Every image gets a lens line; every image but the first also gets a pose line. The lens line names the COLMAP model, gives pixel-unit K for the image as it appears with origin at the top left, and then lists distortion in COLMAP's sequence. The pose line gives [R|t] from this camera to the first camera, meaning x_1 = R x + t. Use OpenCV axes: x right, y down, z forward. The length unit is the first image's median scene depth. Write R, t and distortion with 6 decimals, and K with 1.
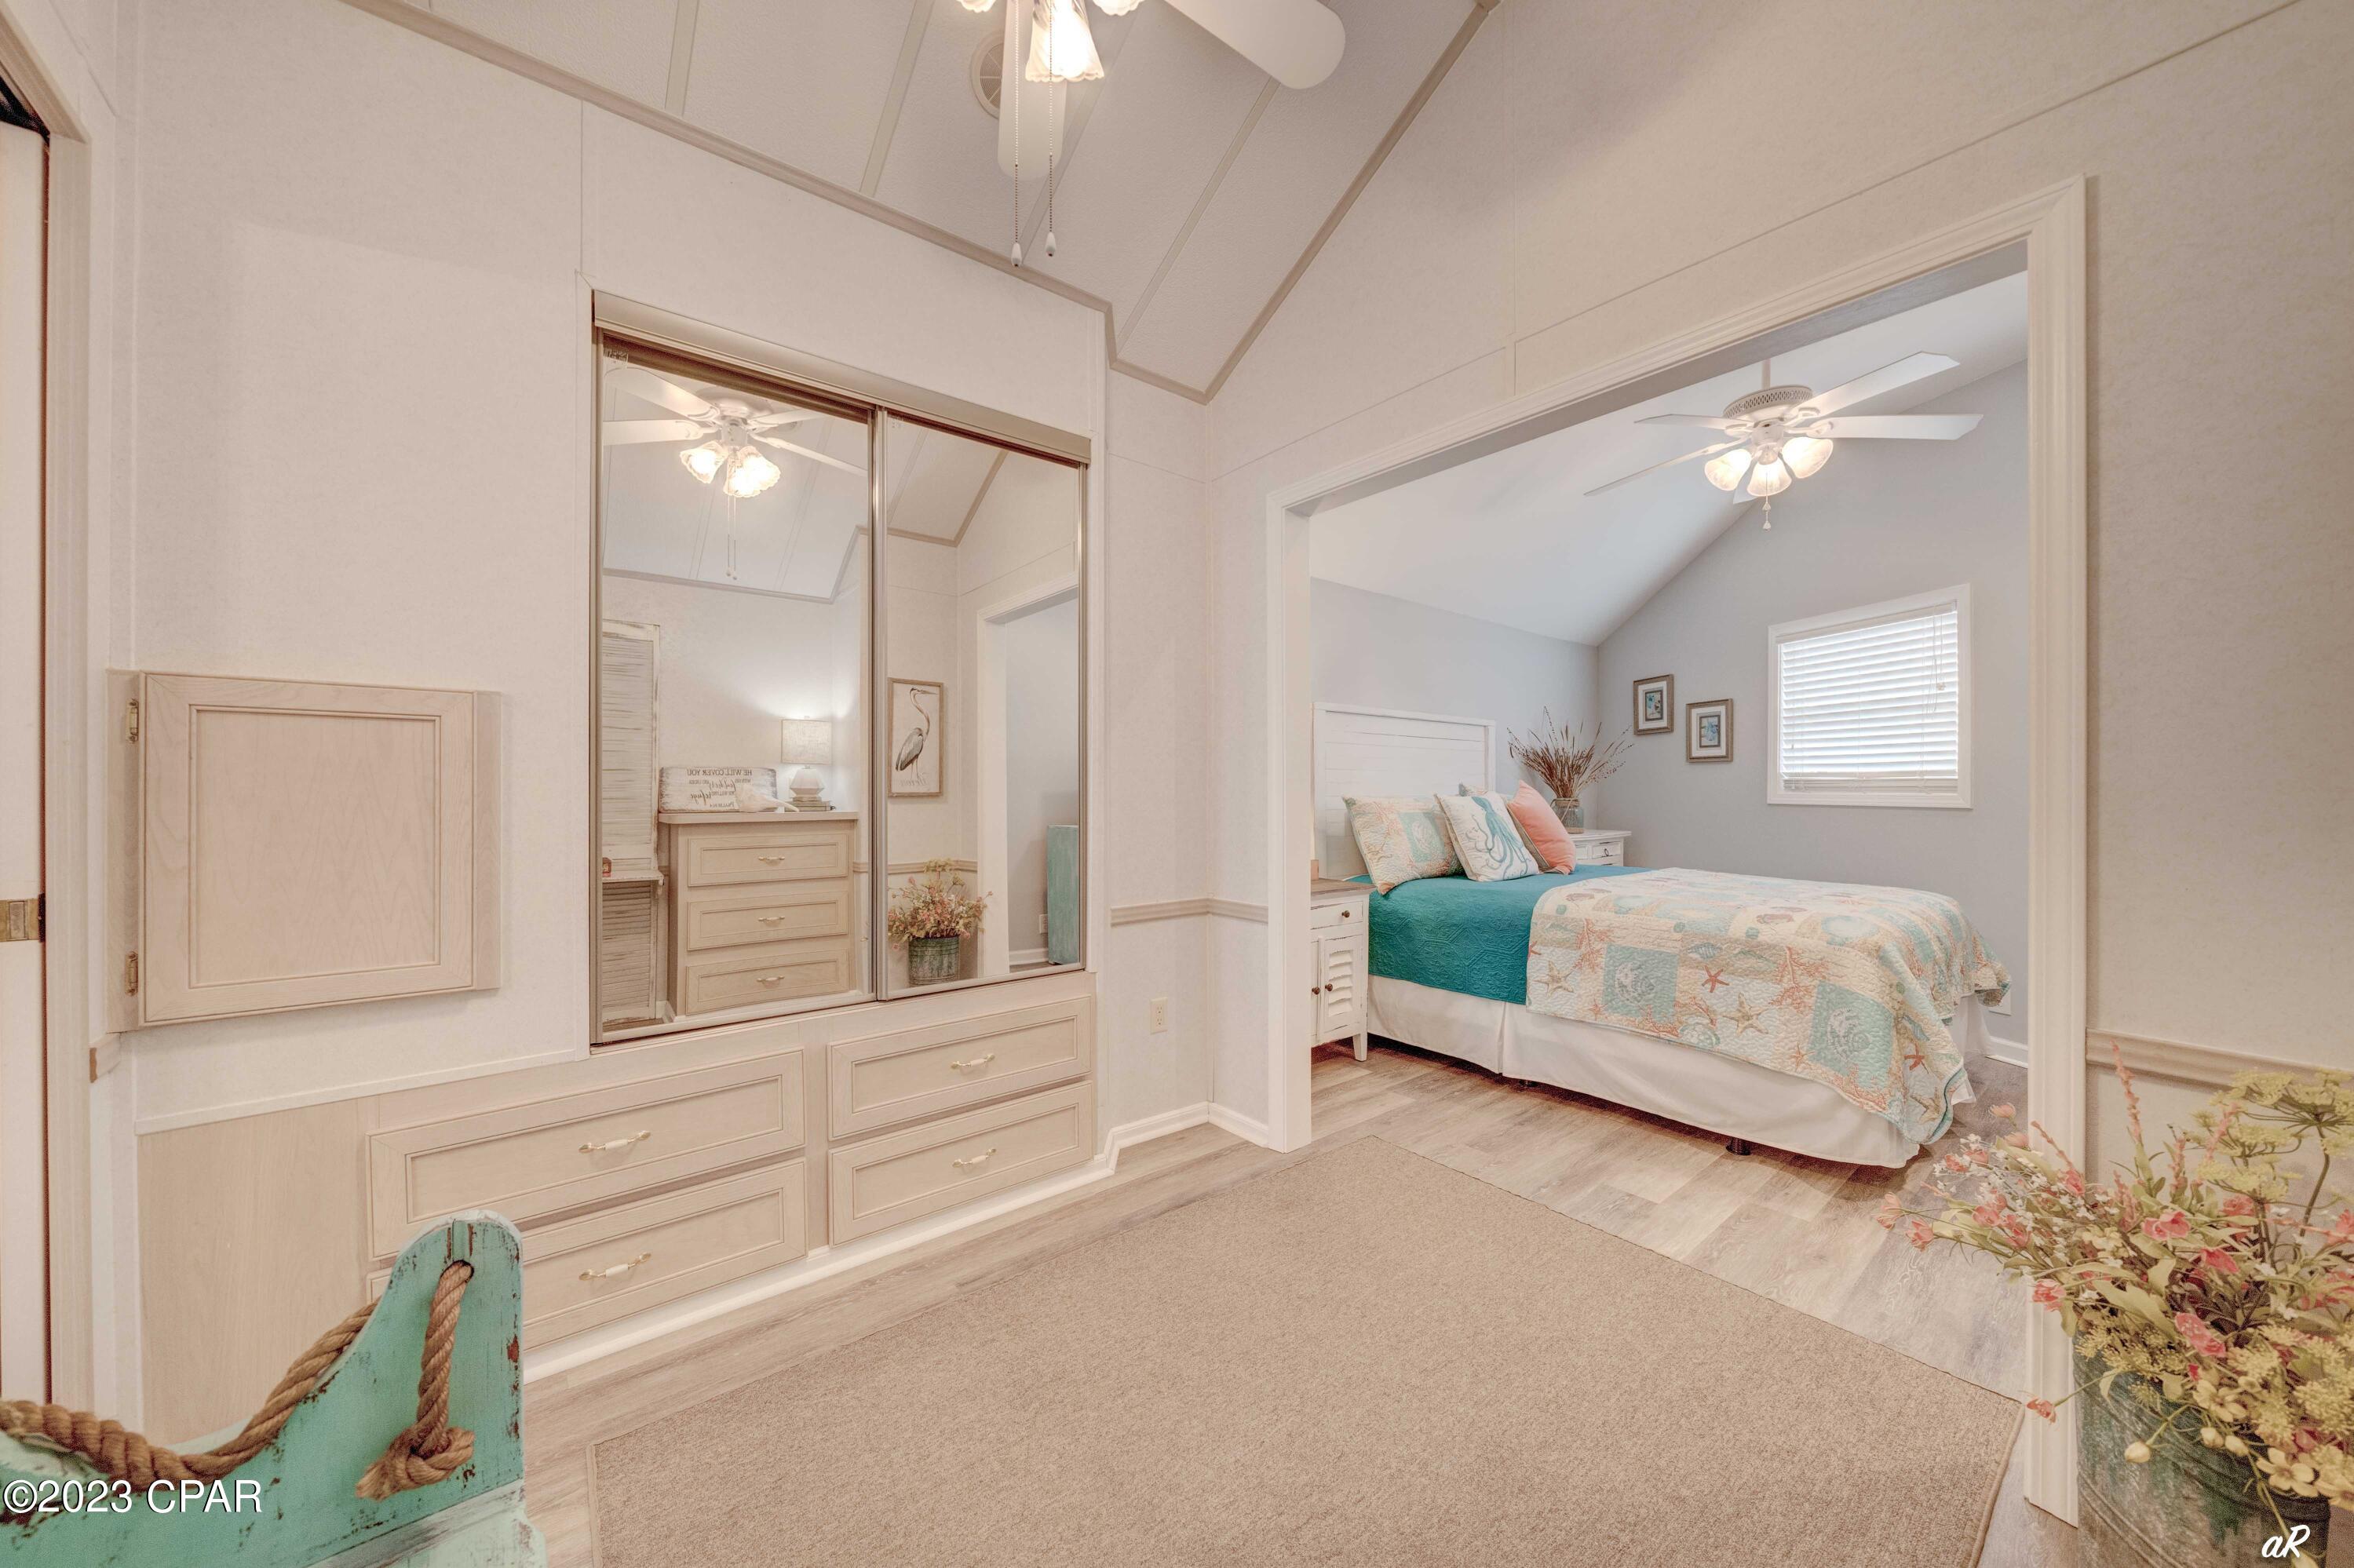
lens RADIAL K [[820.0, 0, 1166.6], [0, 820.0, 791.2], [0, 0, 1]] dist [-0.001229, -0.000144]
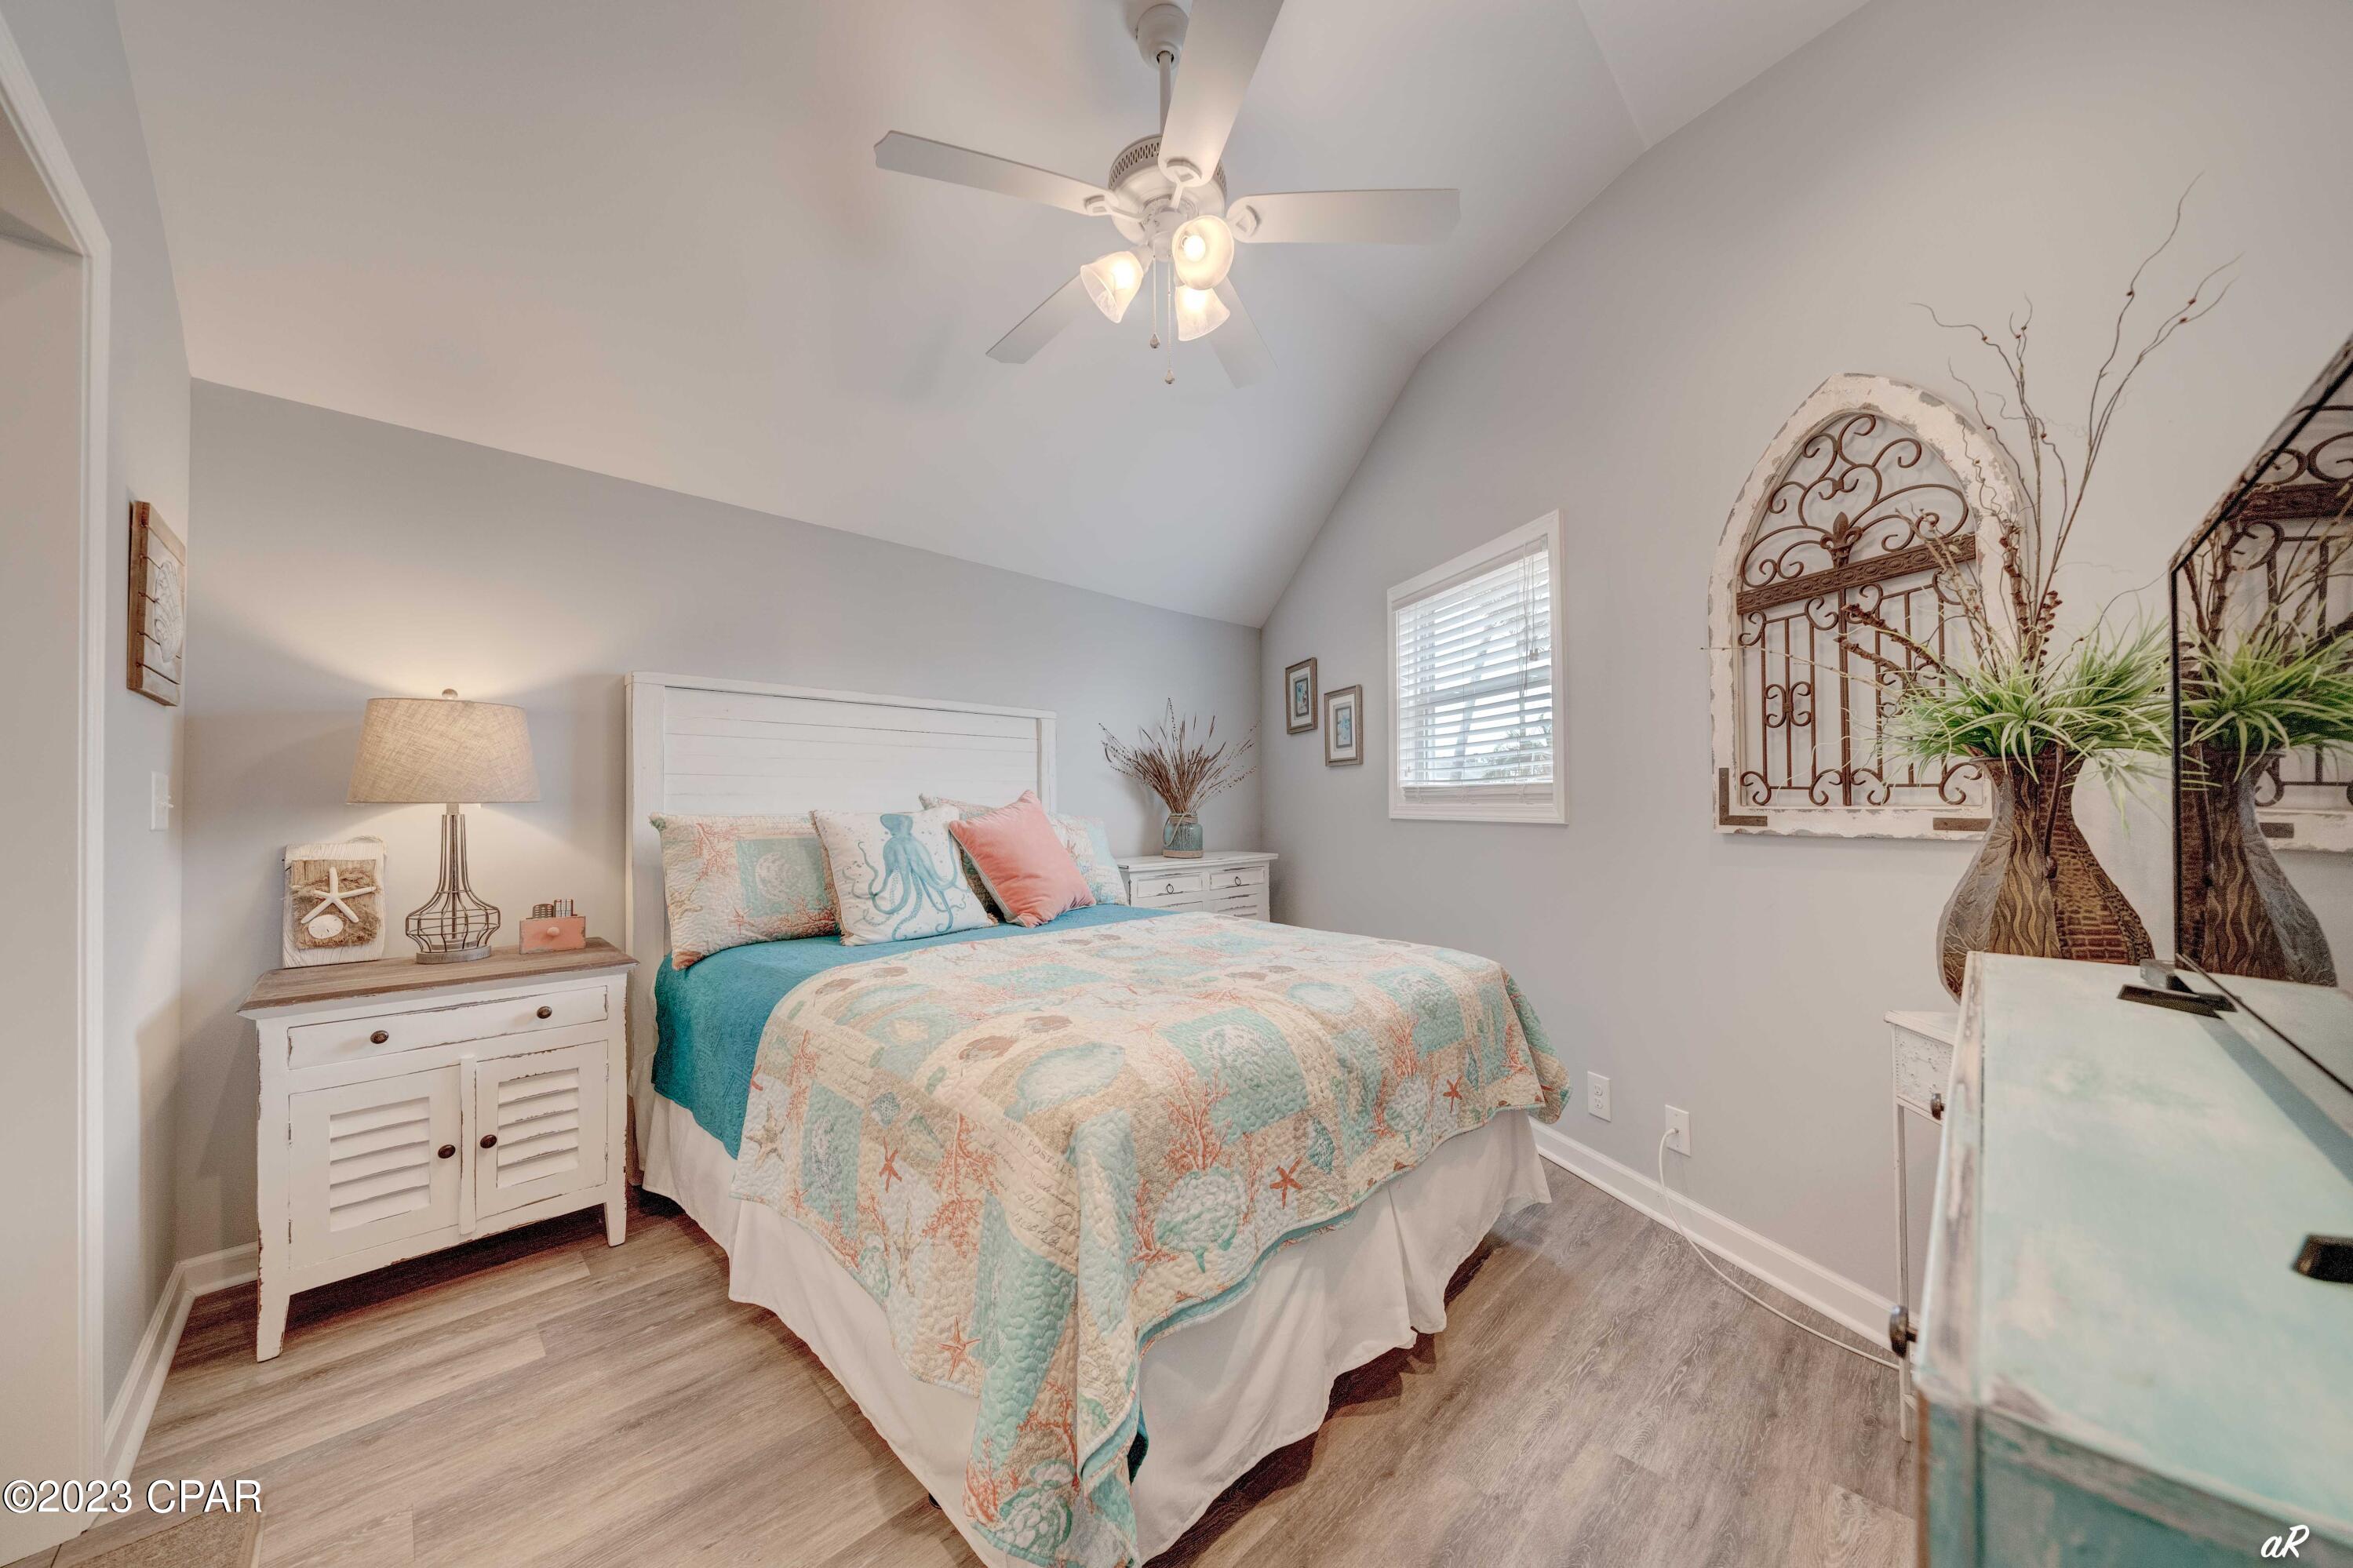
lens RADIAL K [[800.4, 0, 1174.9], [0, 800.4, 793.2], [0, 0, 1]] dist [-0.001098, -0.000128]
pose [[0.994745, -0.006363, 0.102184, 0.681855], [0.008098, 0.999830, -0.016575, 0.003259], [-0.102061, 0.017315, 0.994627, 0.405305]]
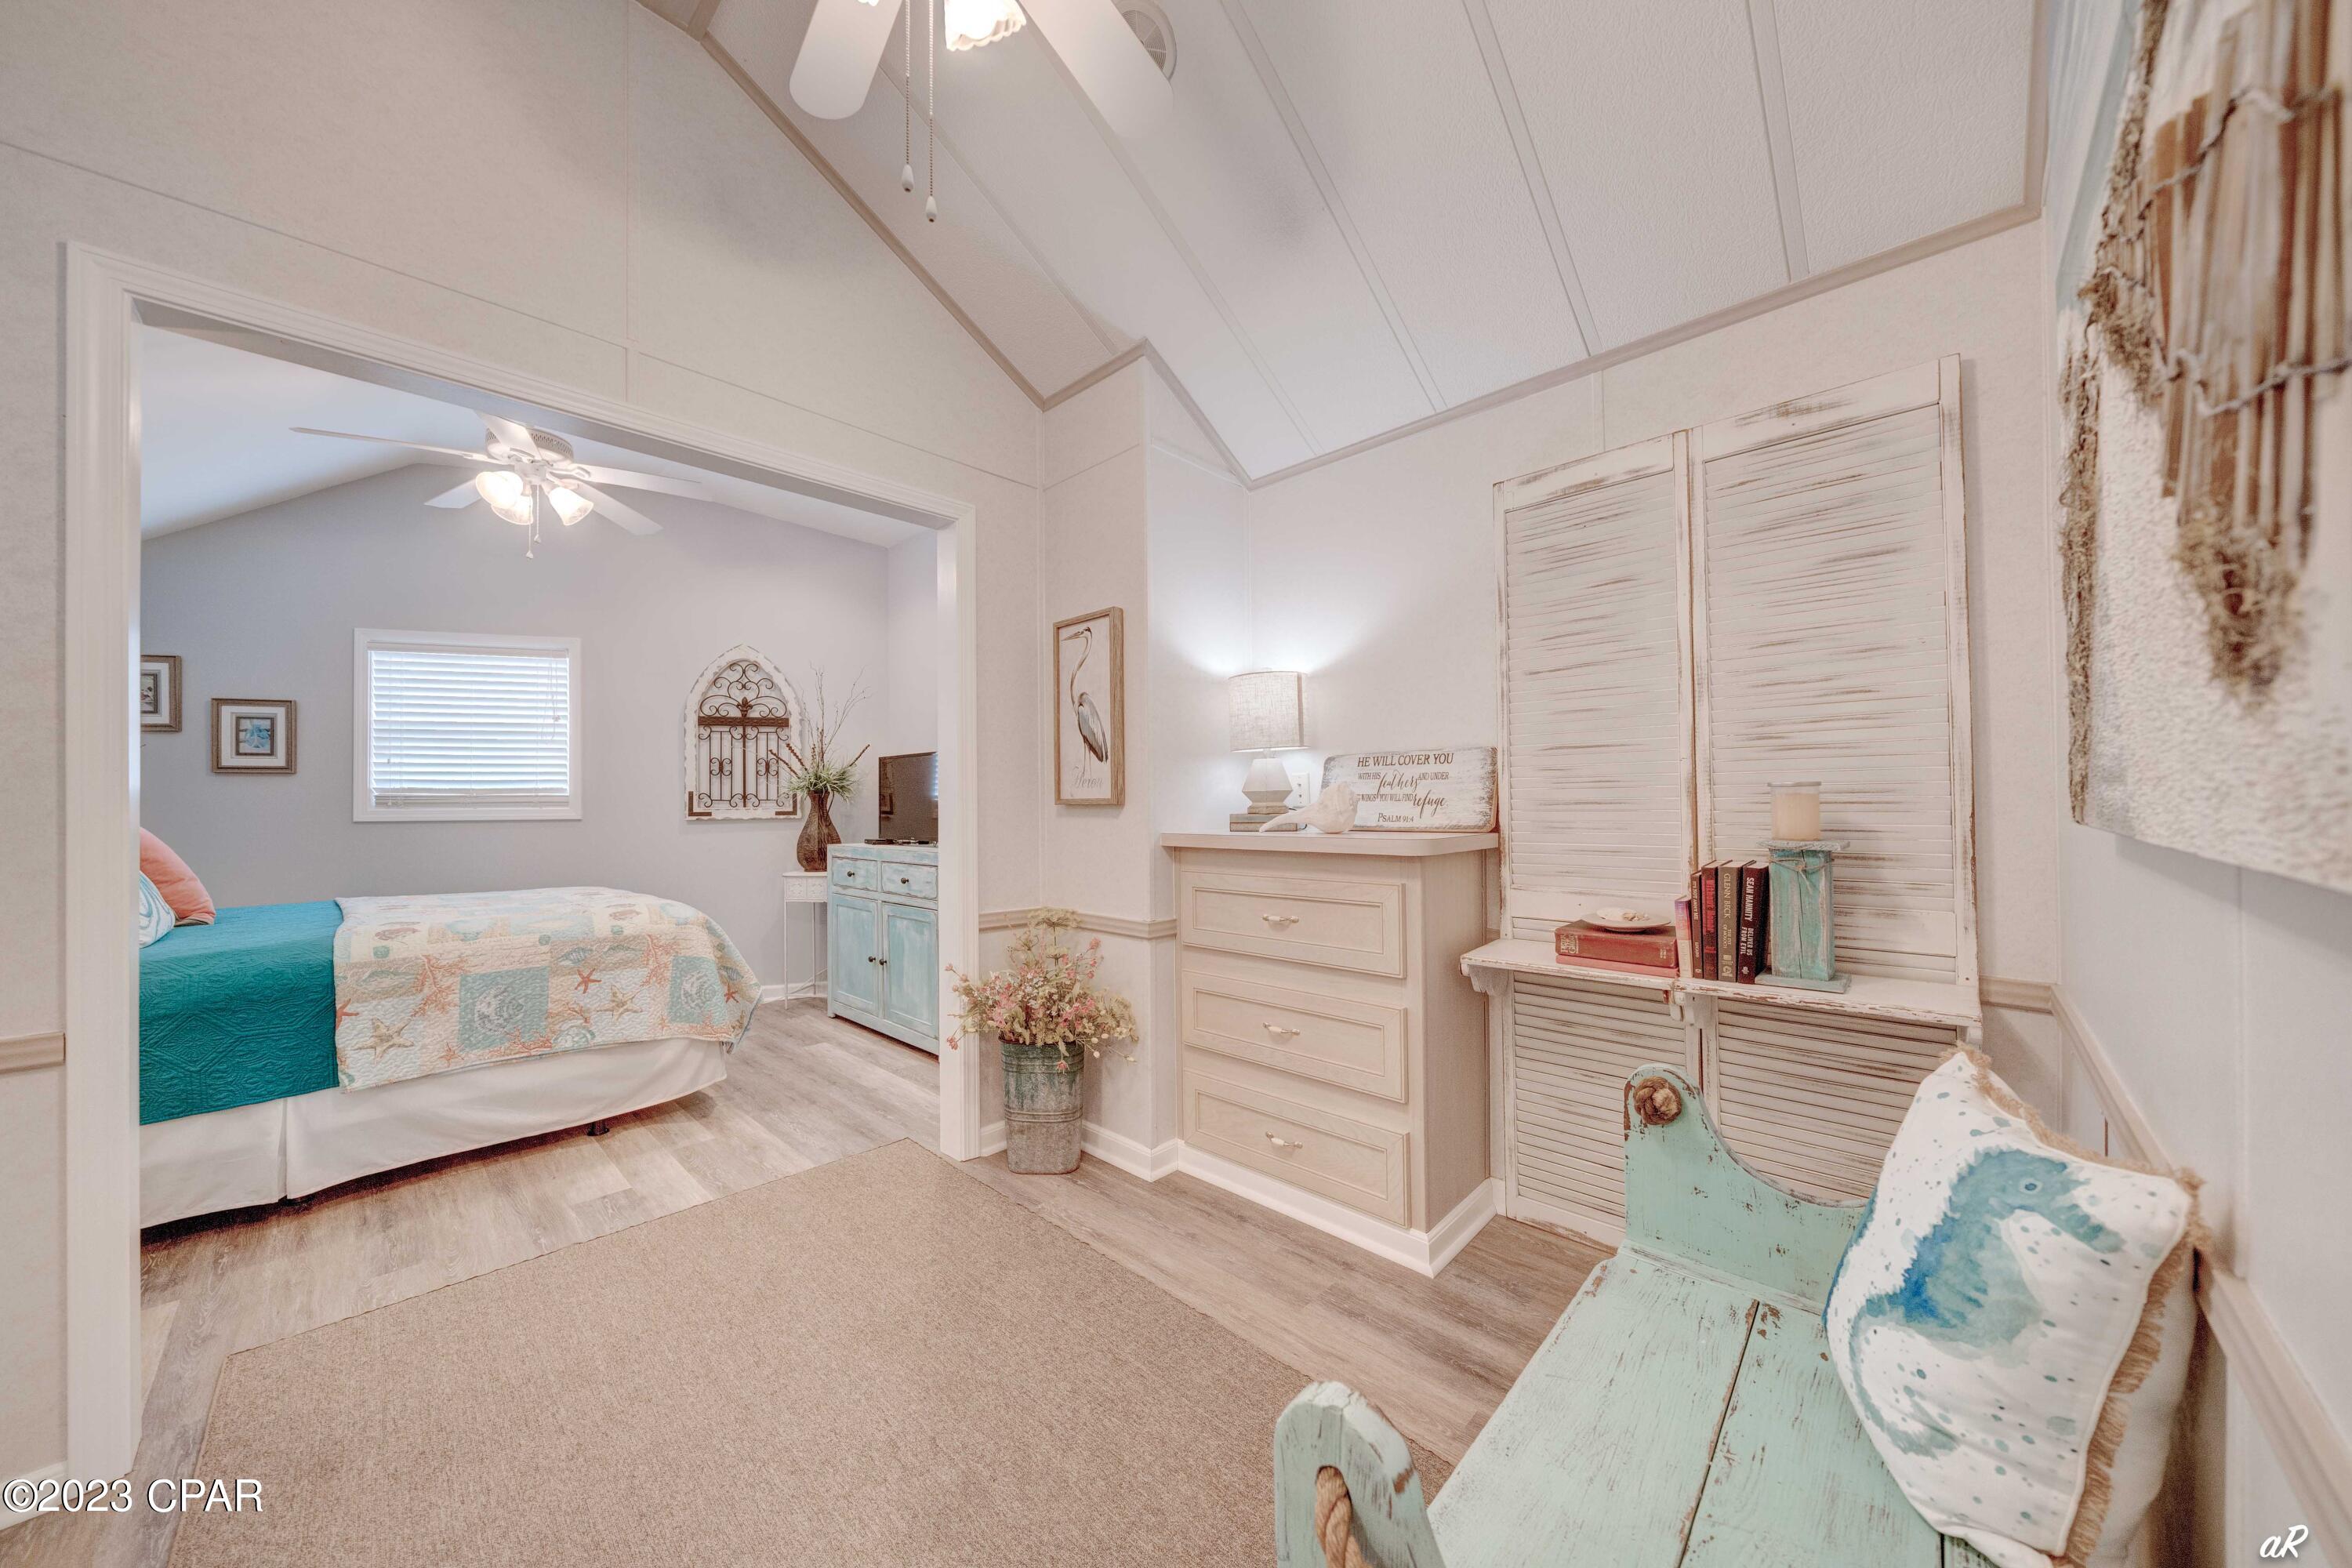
lens RADIAL K [[819.4, 0, 1165.6], [0, 819.4, 791.2], [0, 0, 1]] dist [-0.001229, -0.000144]
pose [[-0.128975, 0.013378, 0.991558, -0.425026], [0.011709, 0.999860, -0.011967, 0.003897], [-0.991579, 0.010067, -0.129113, 0.332540]]
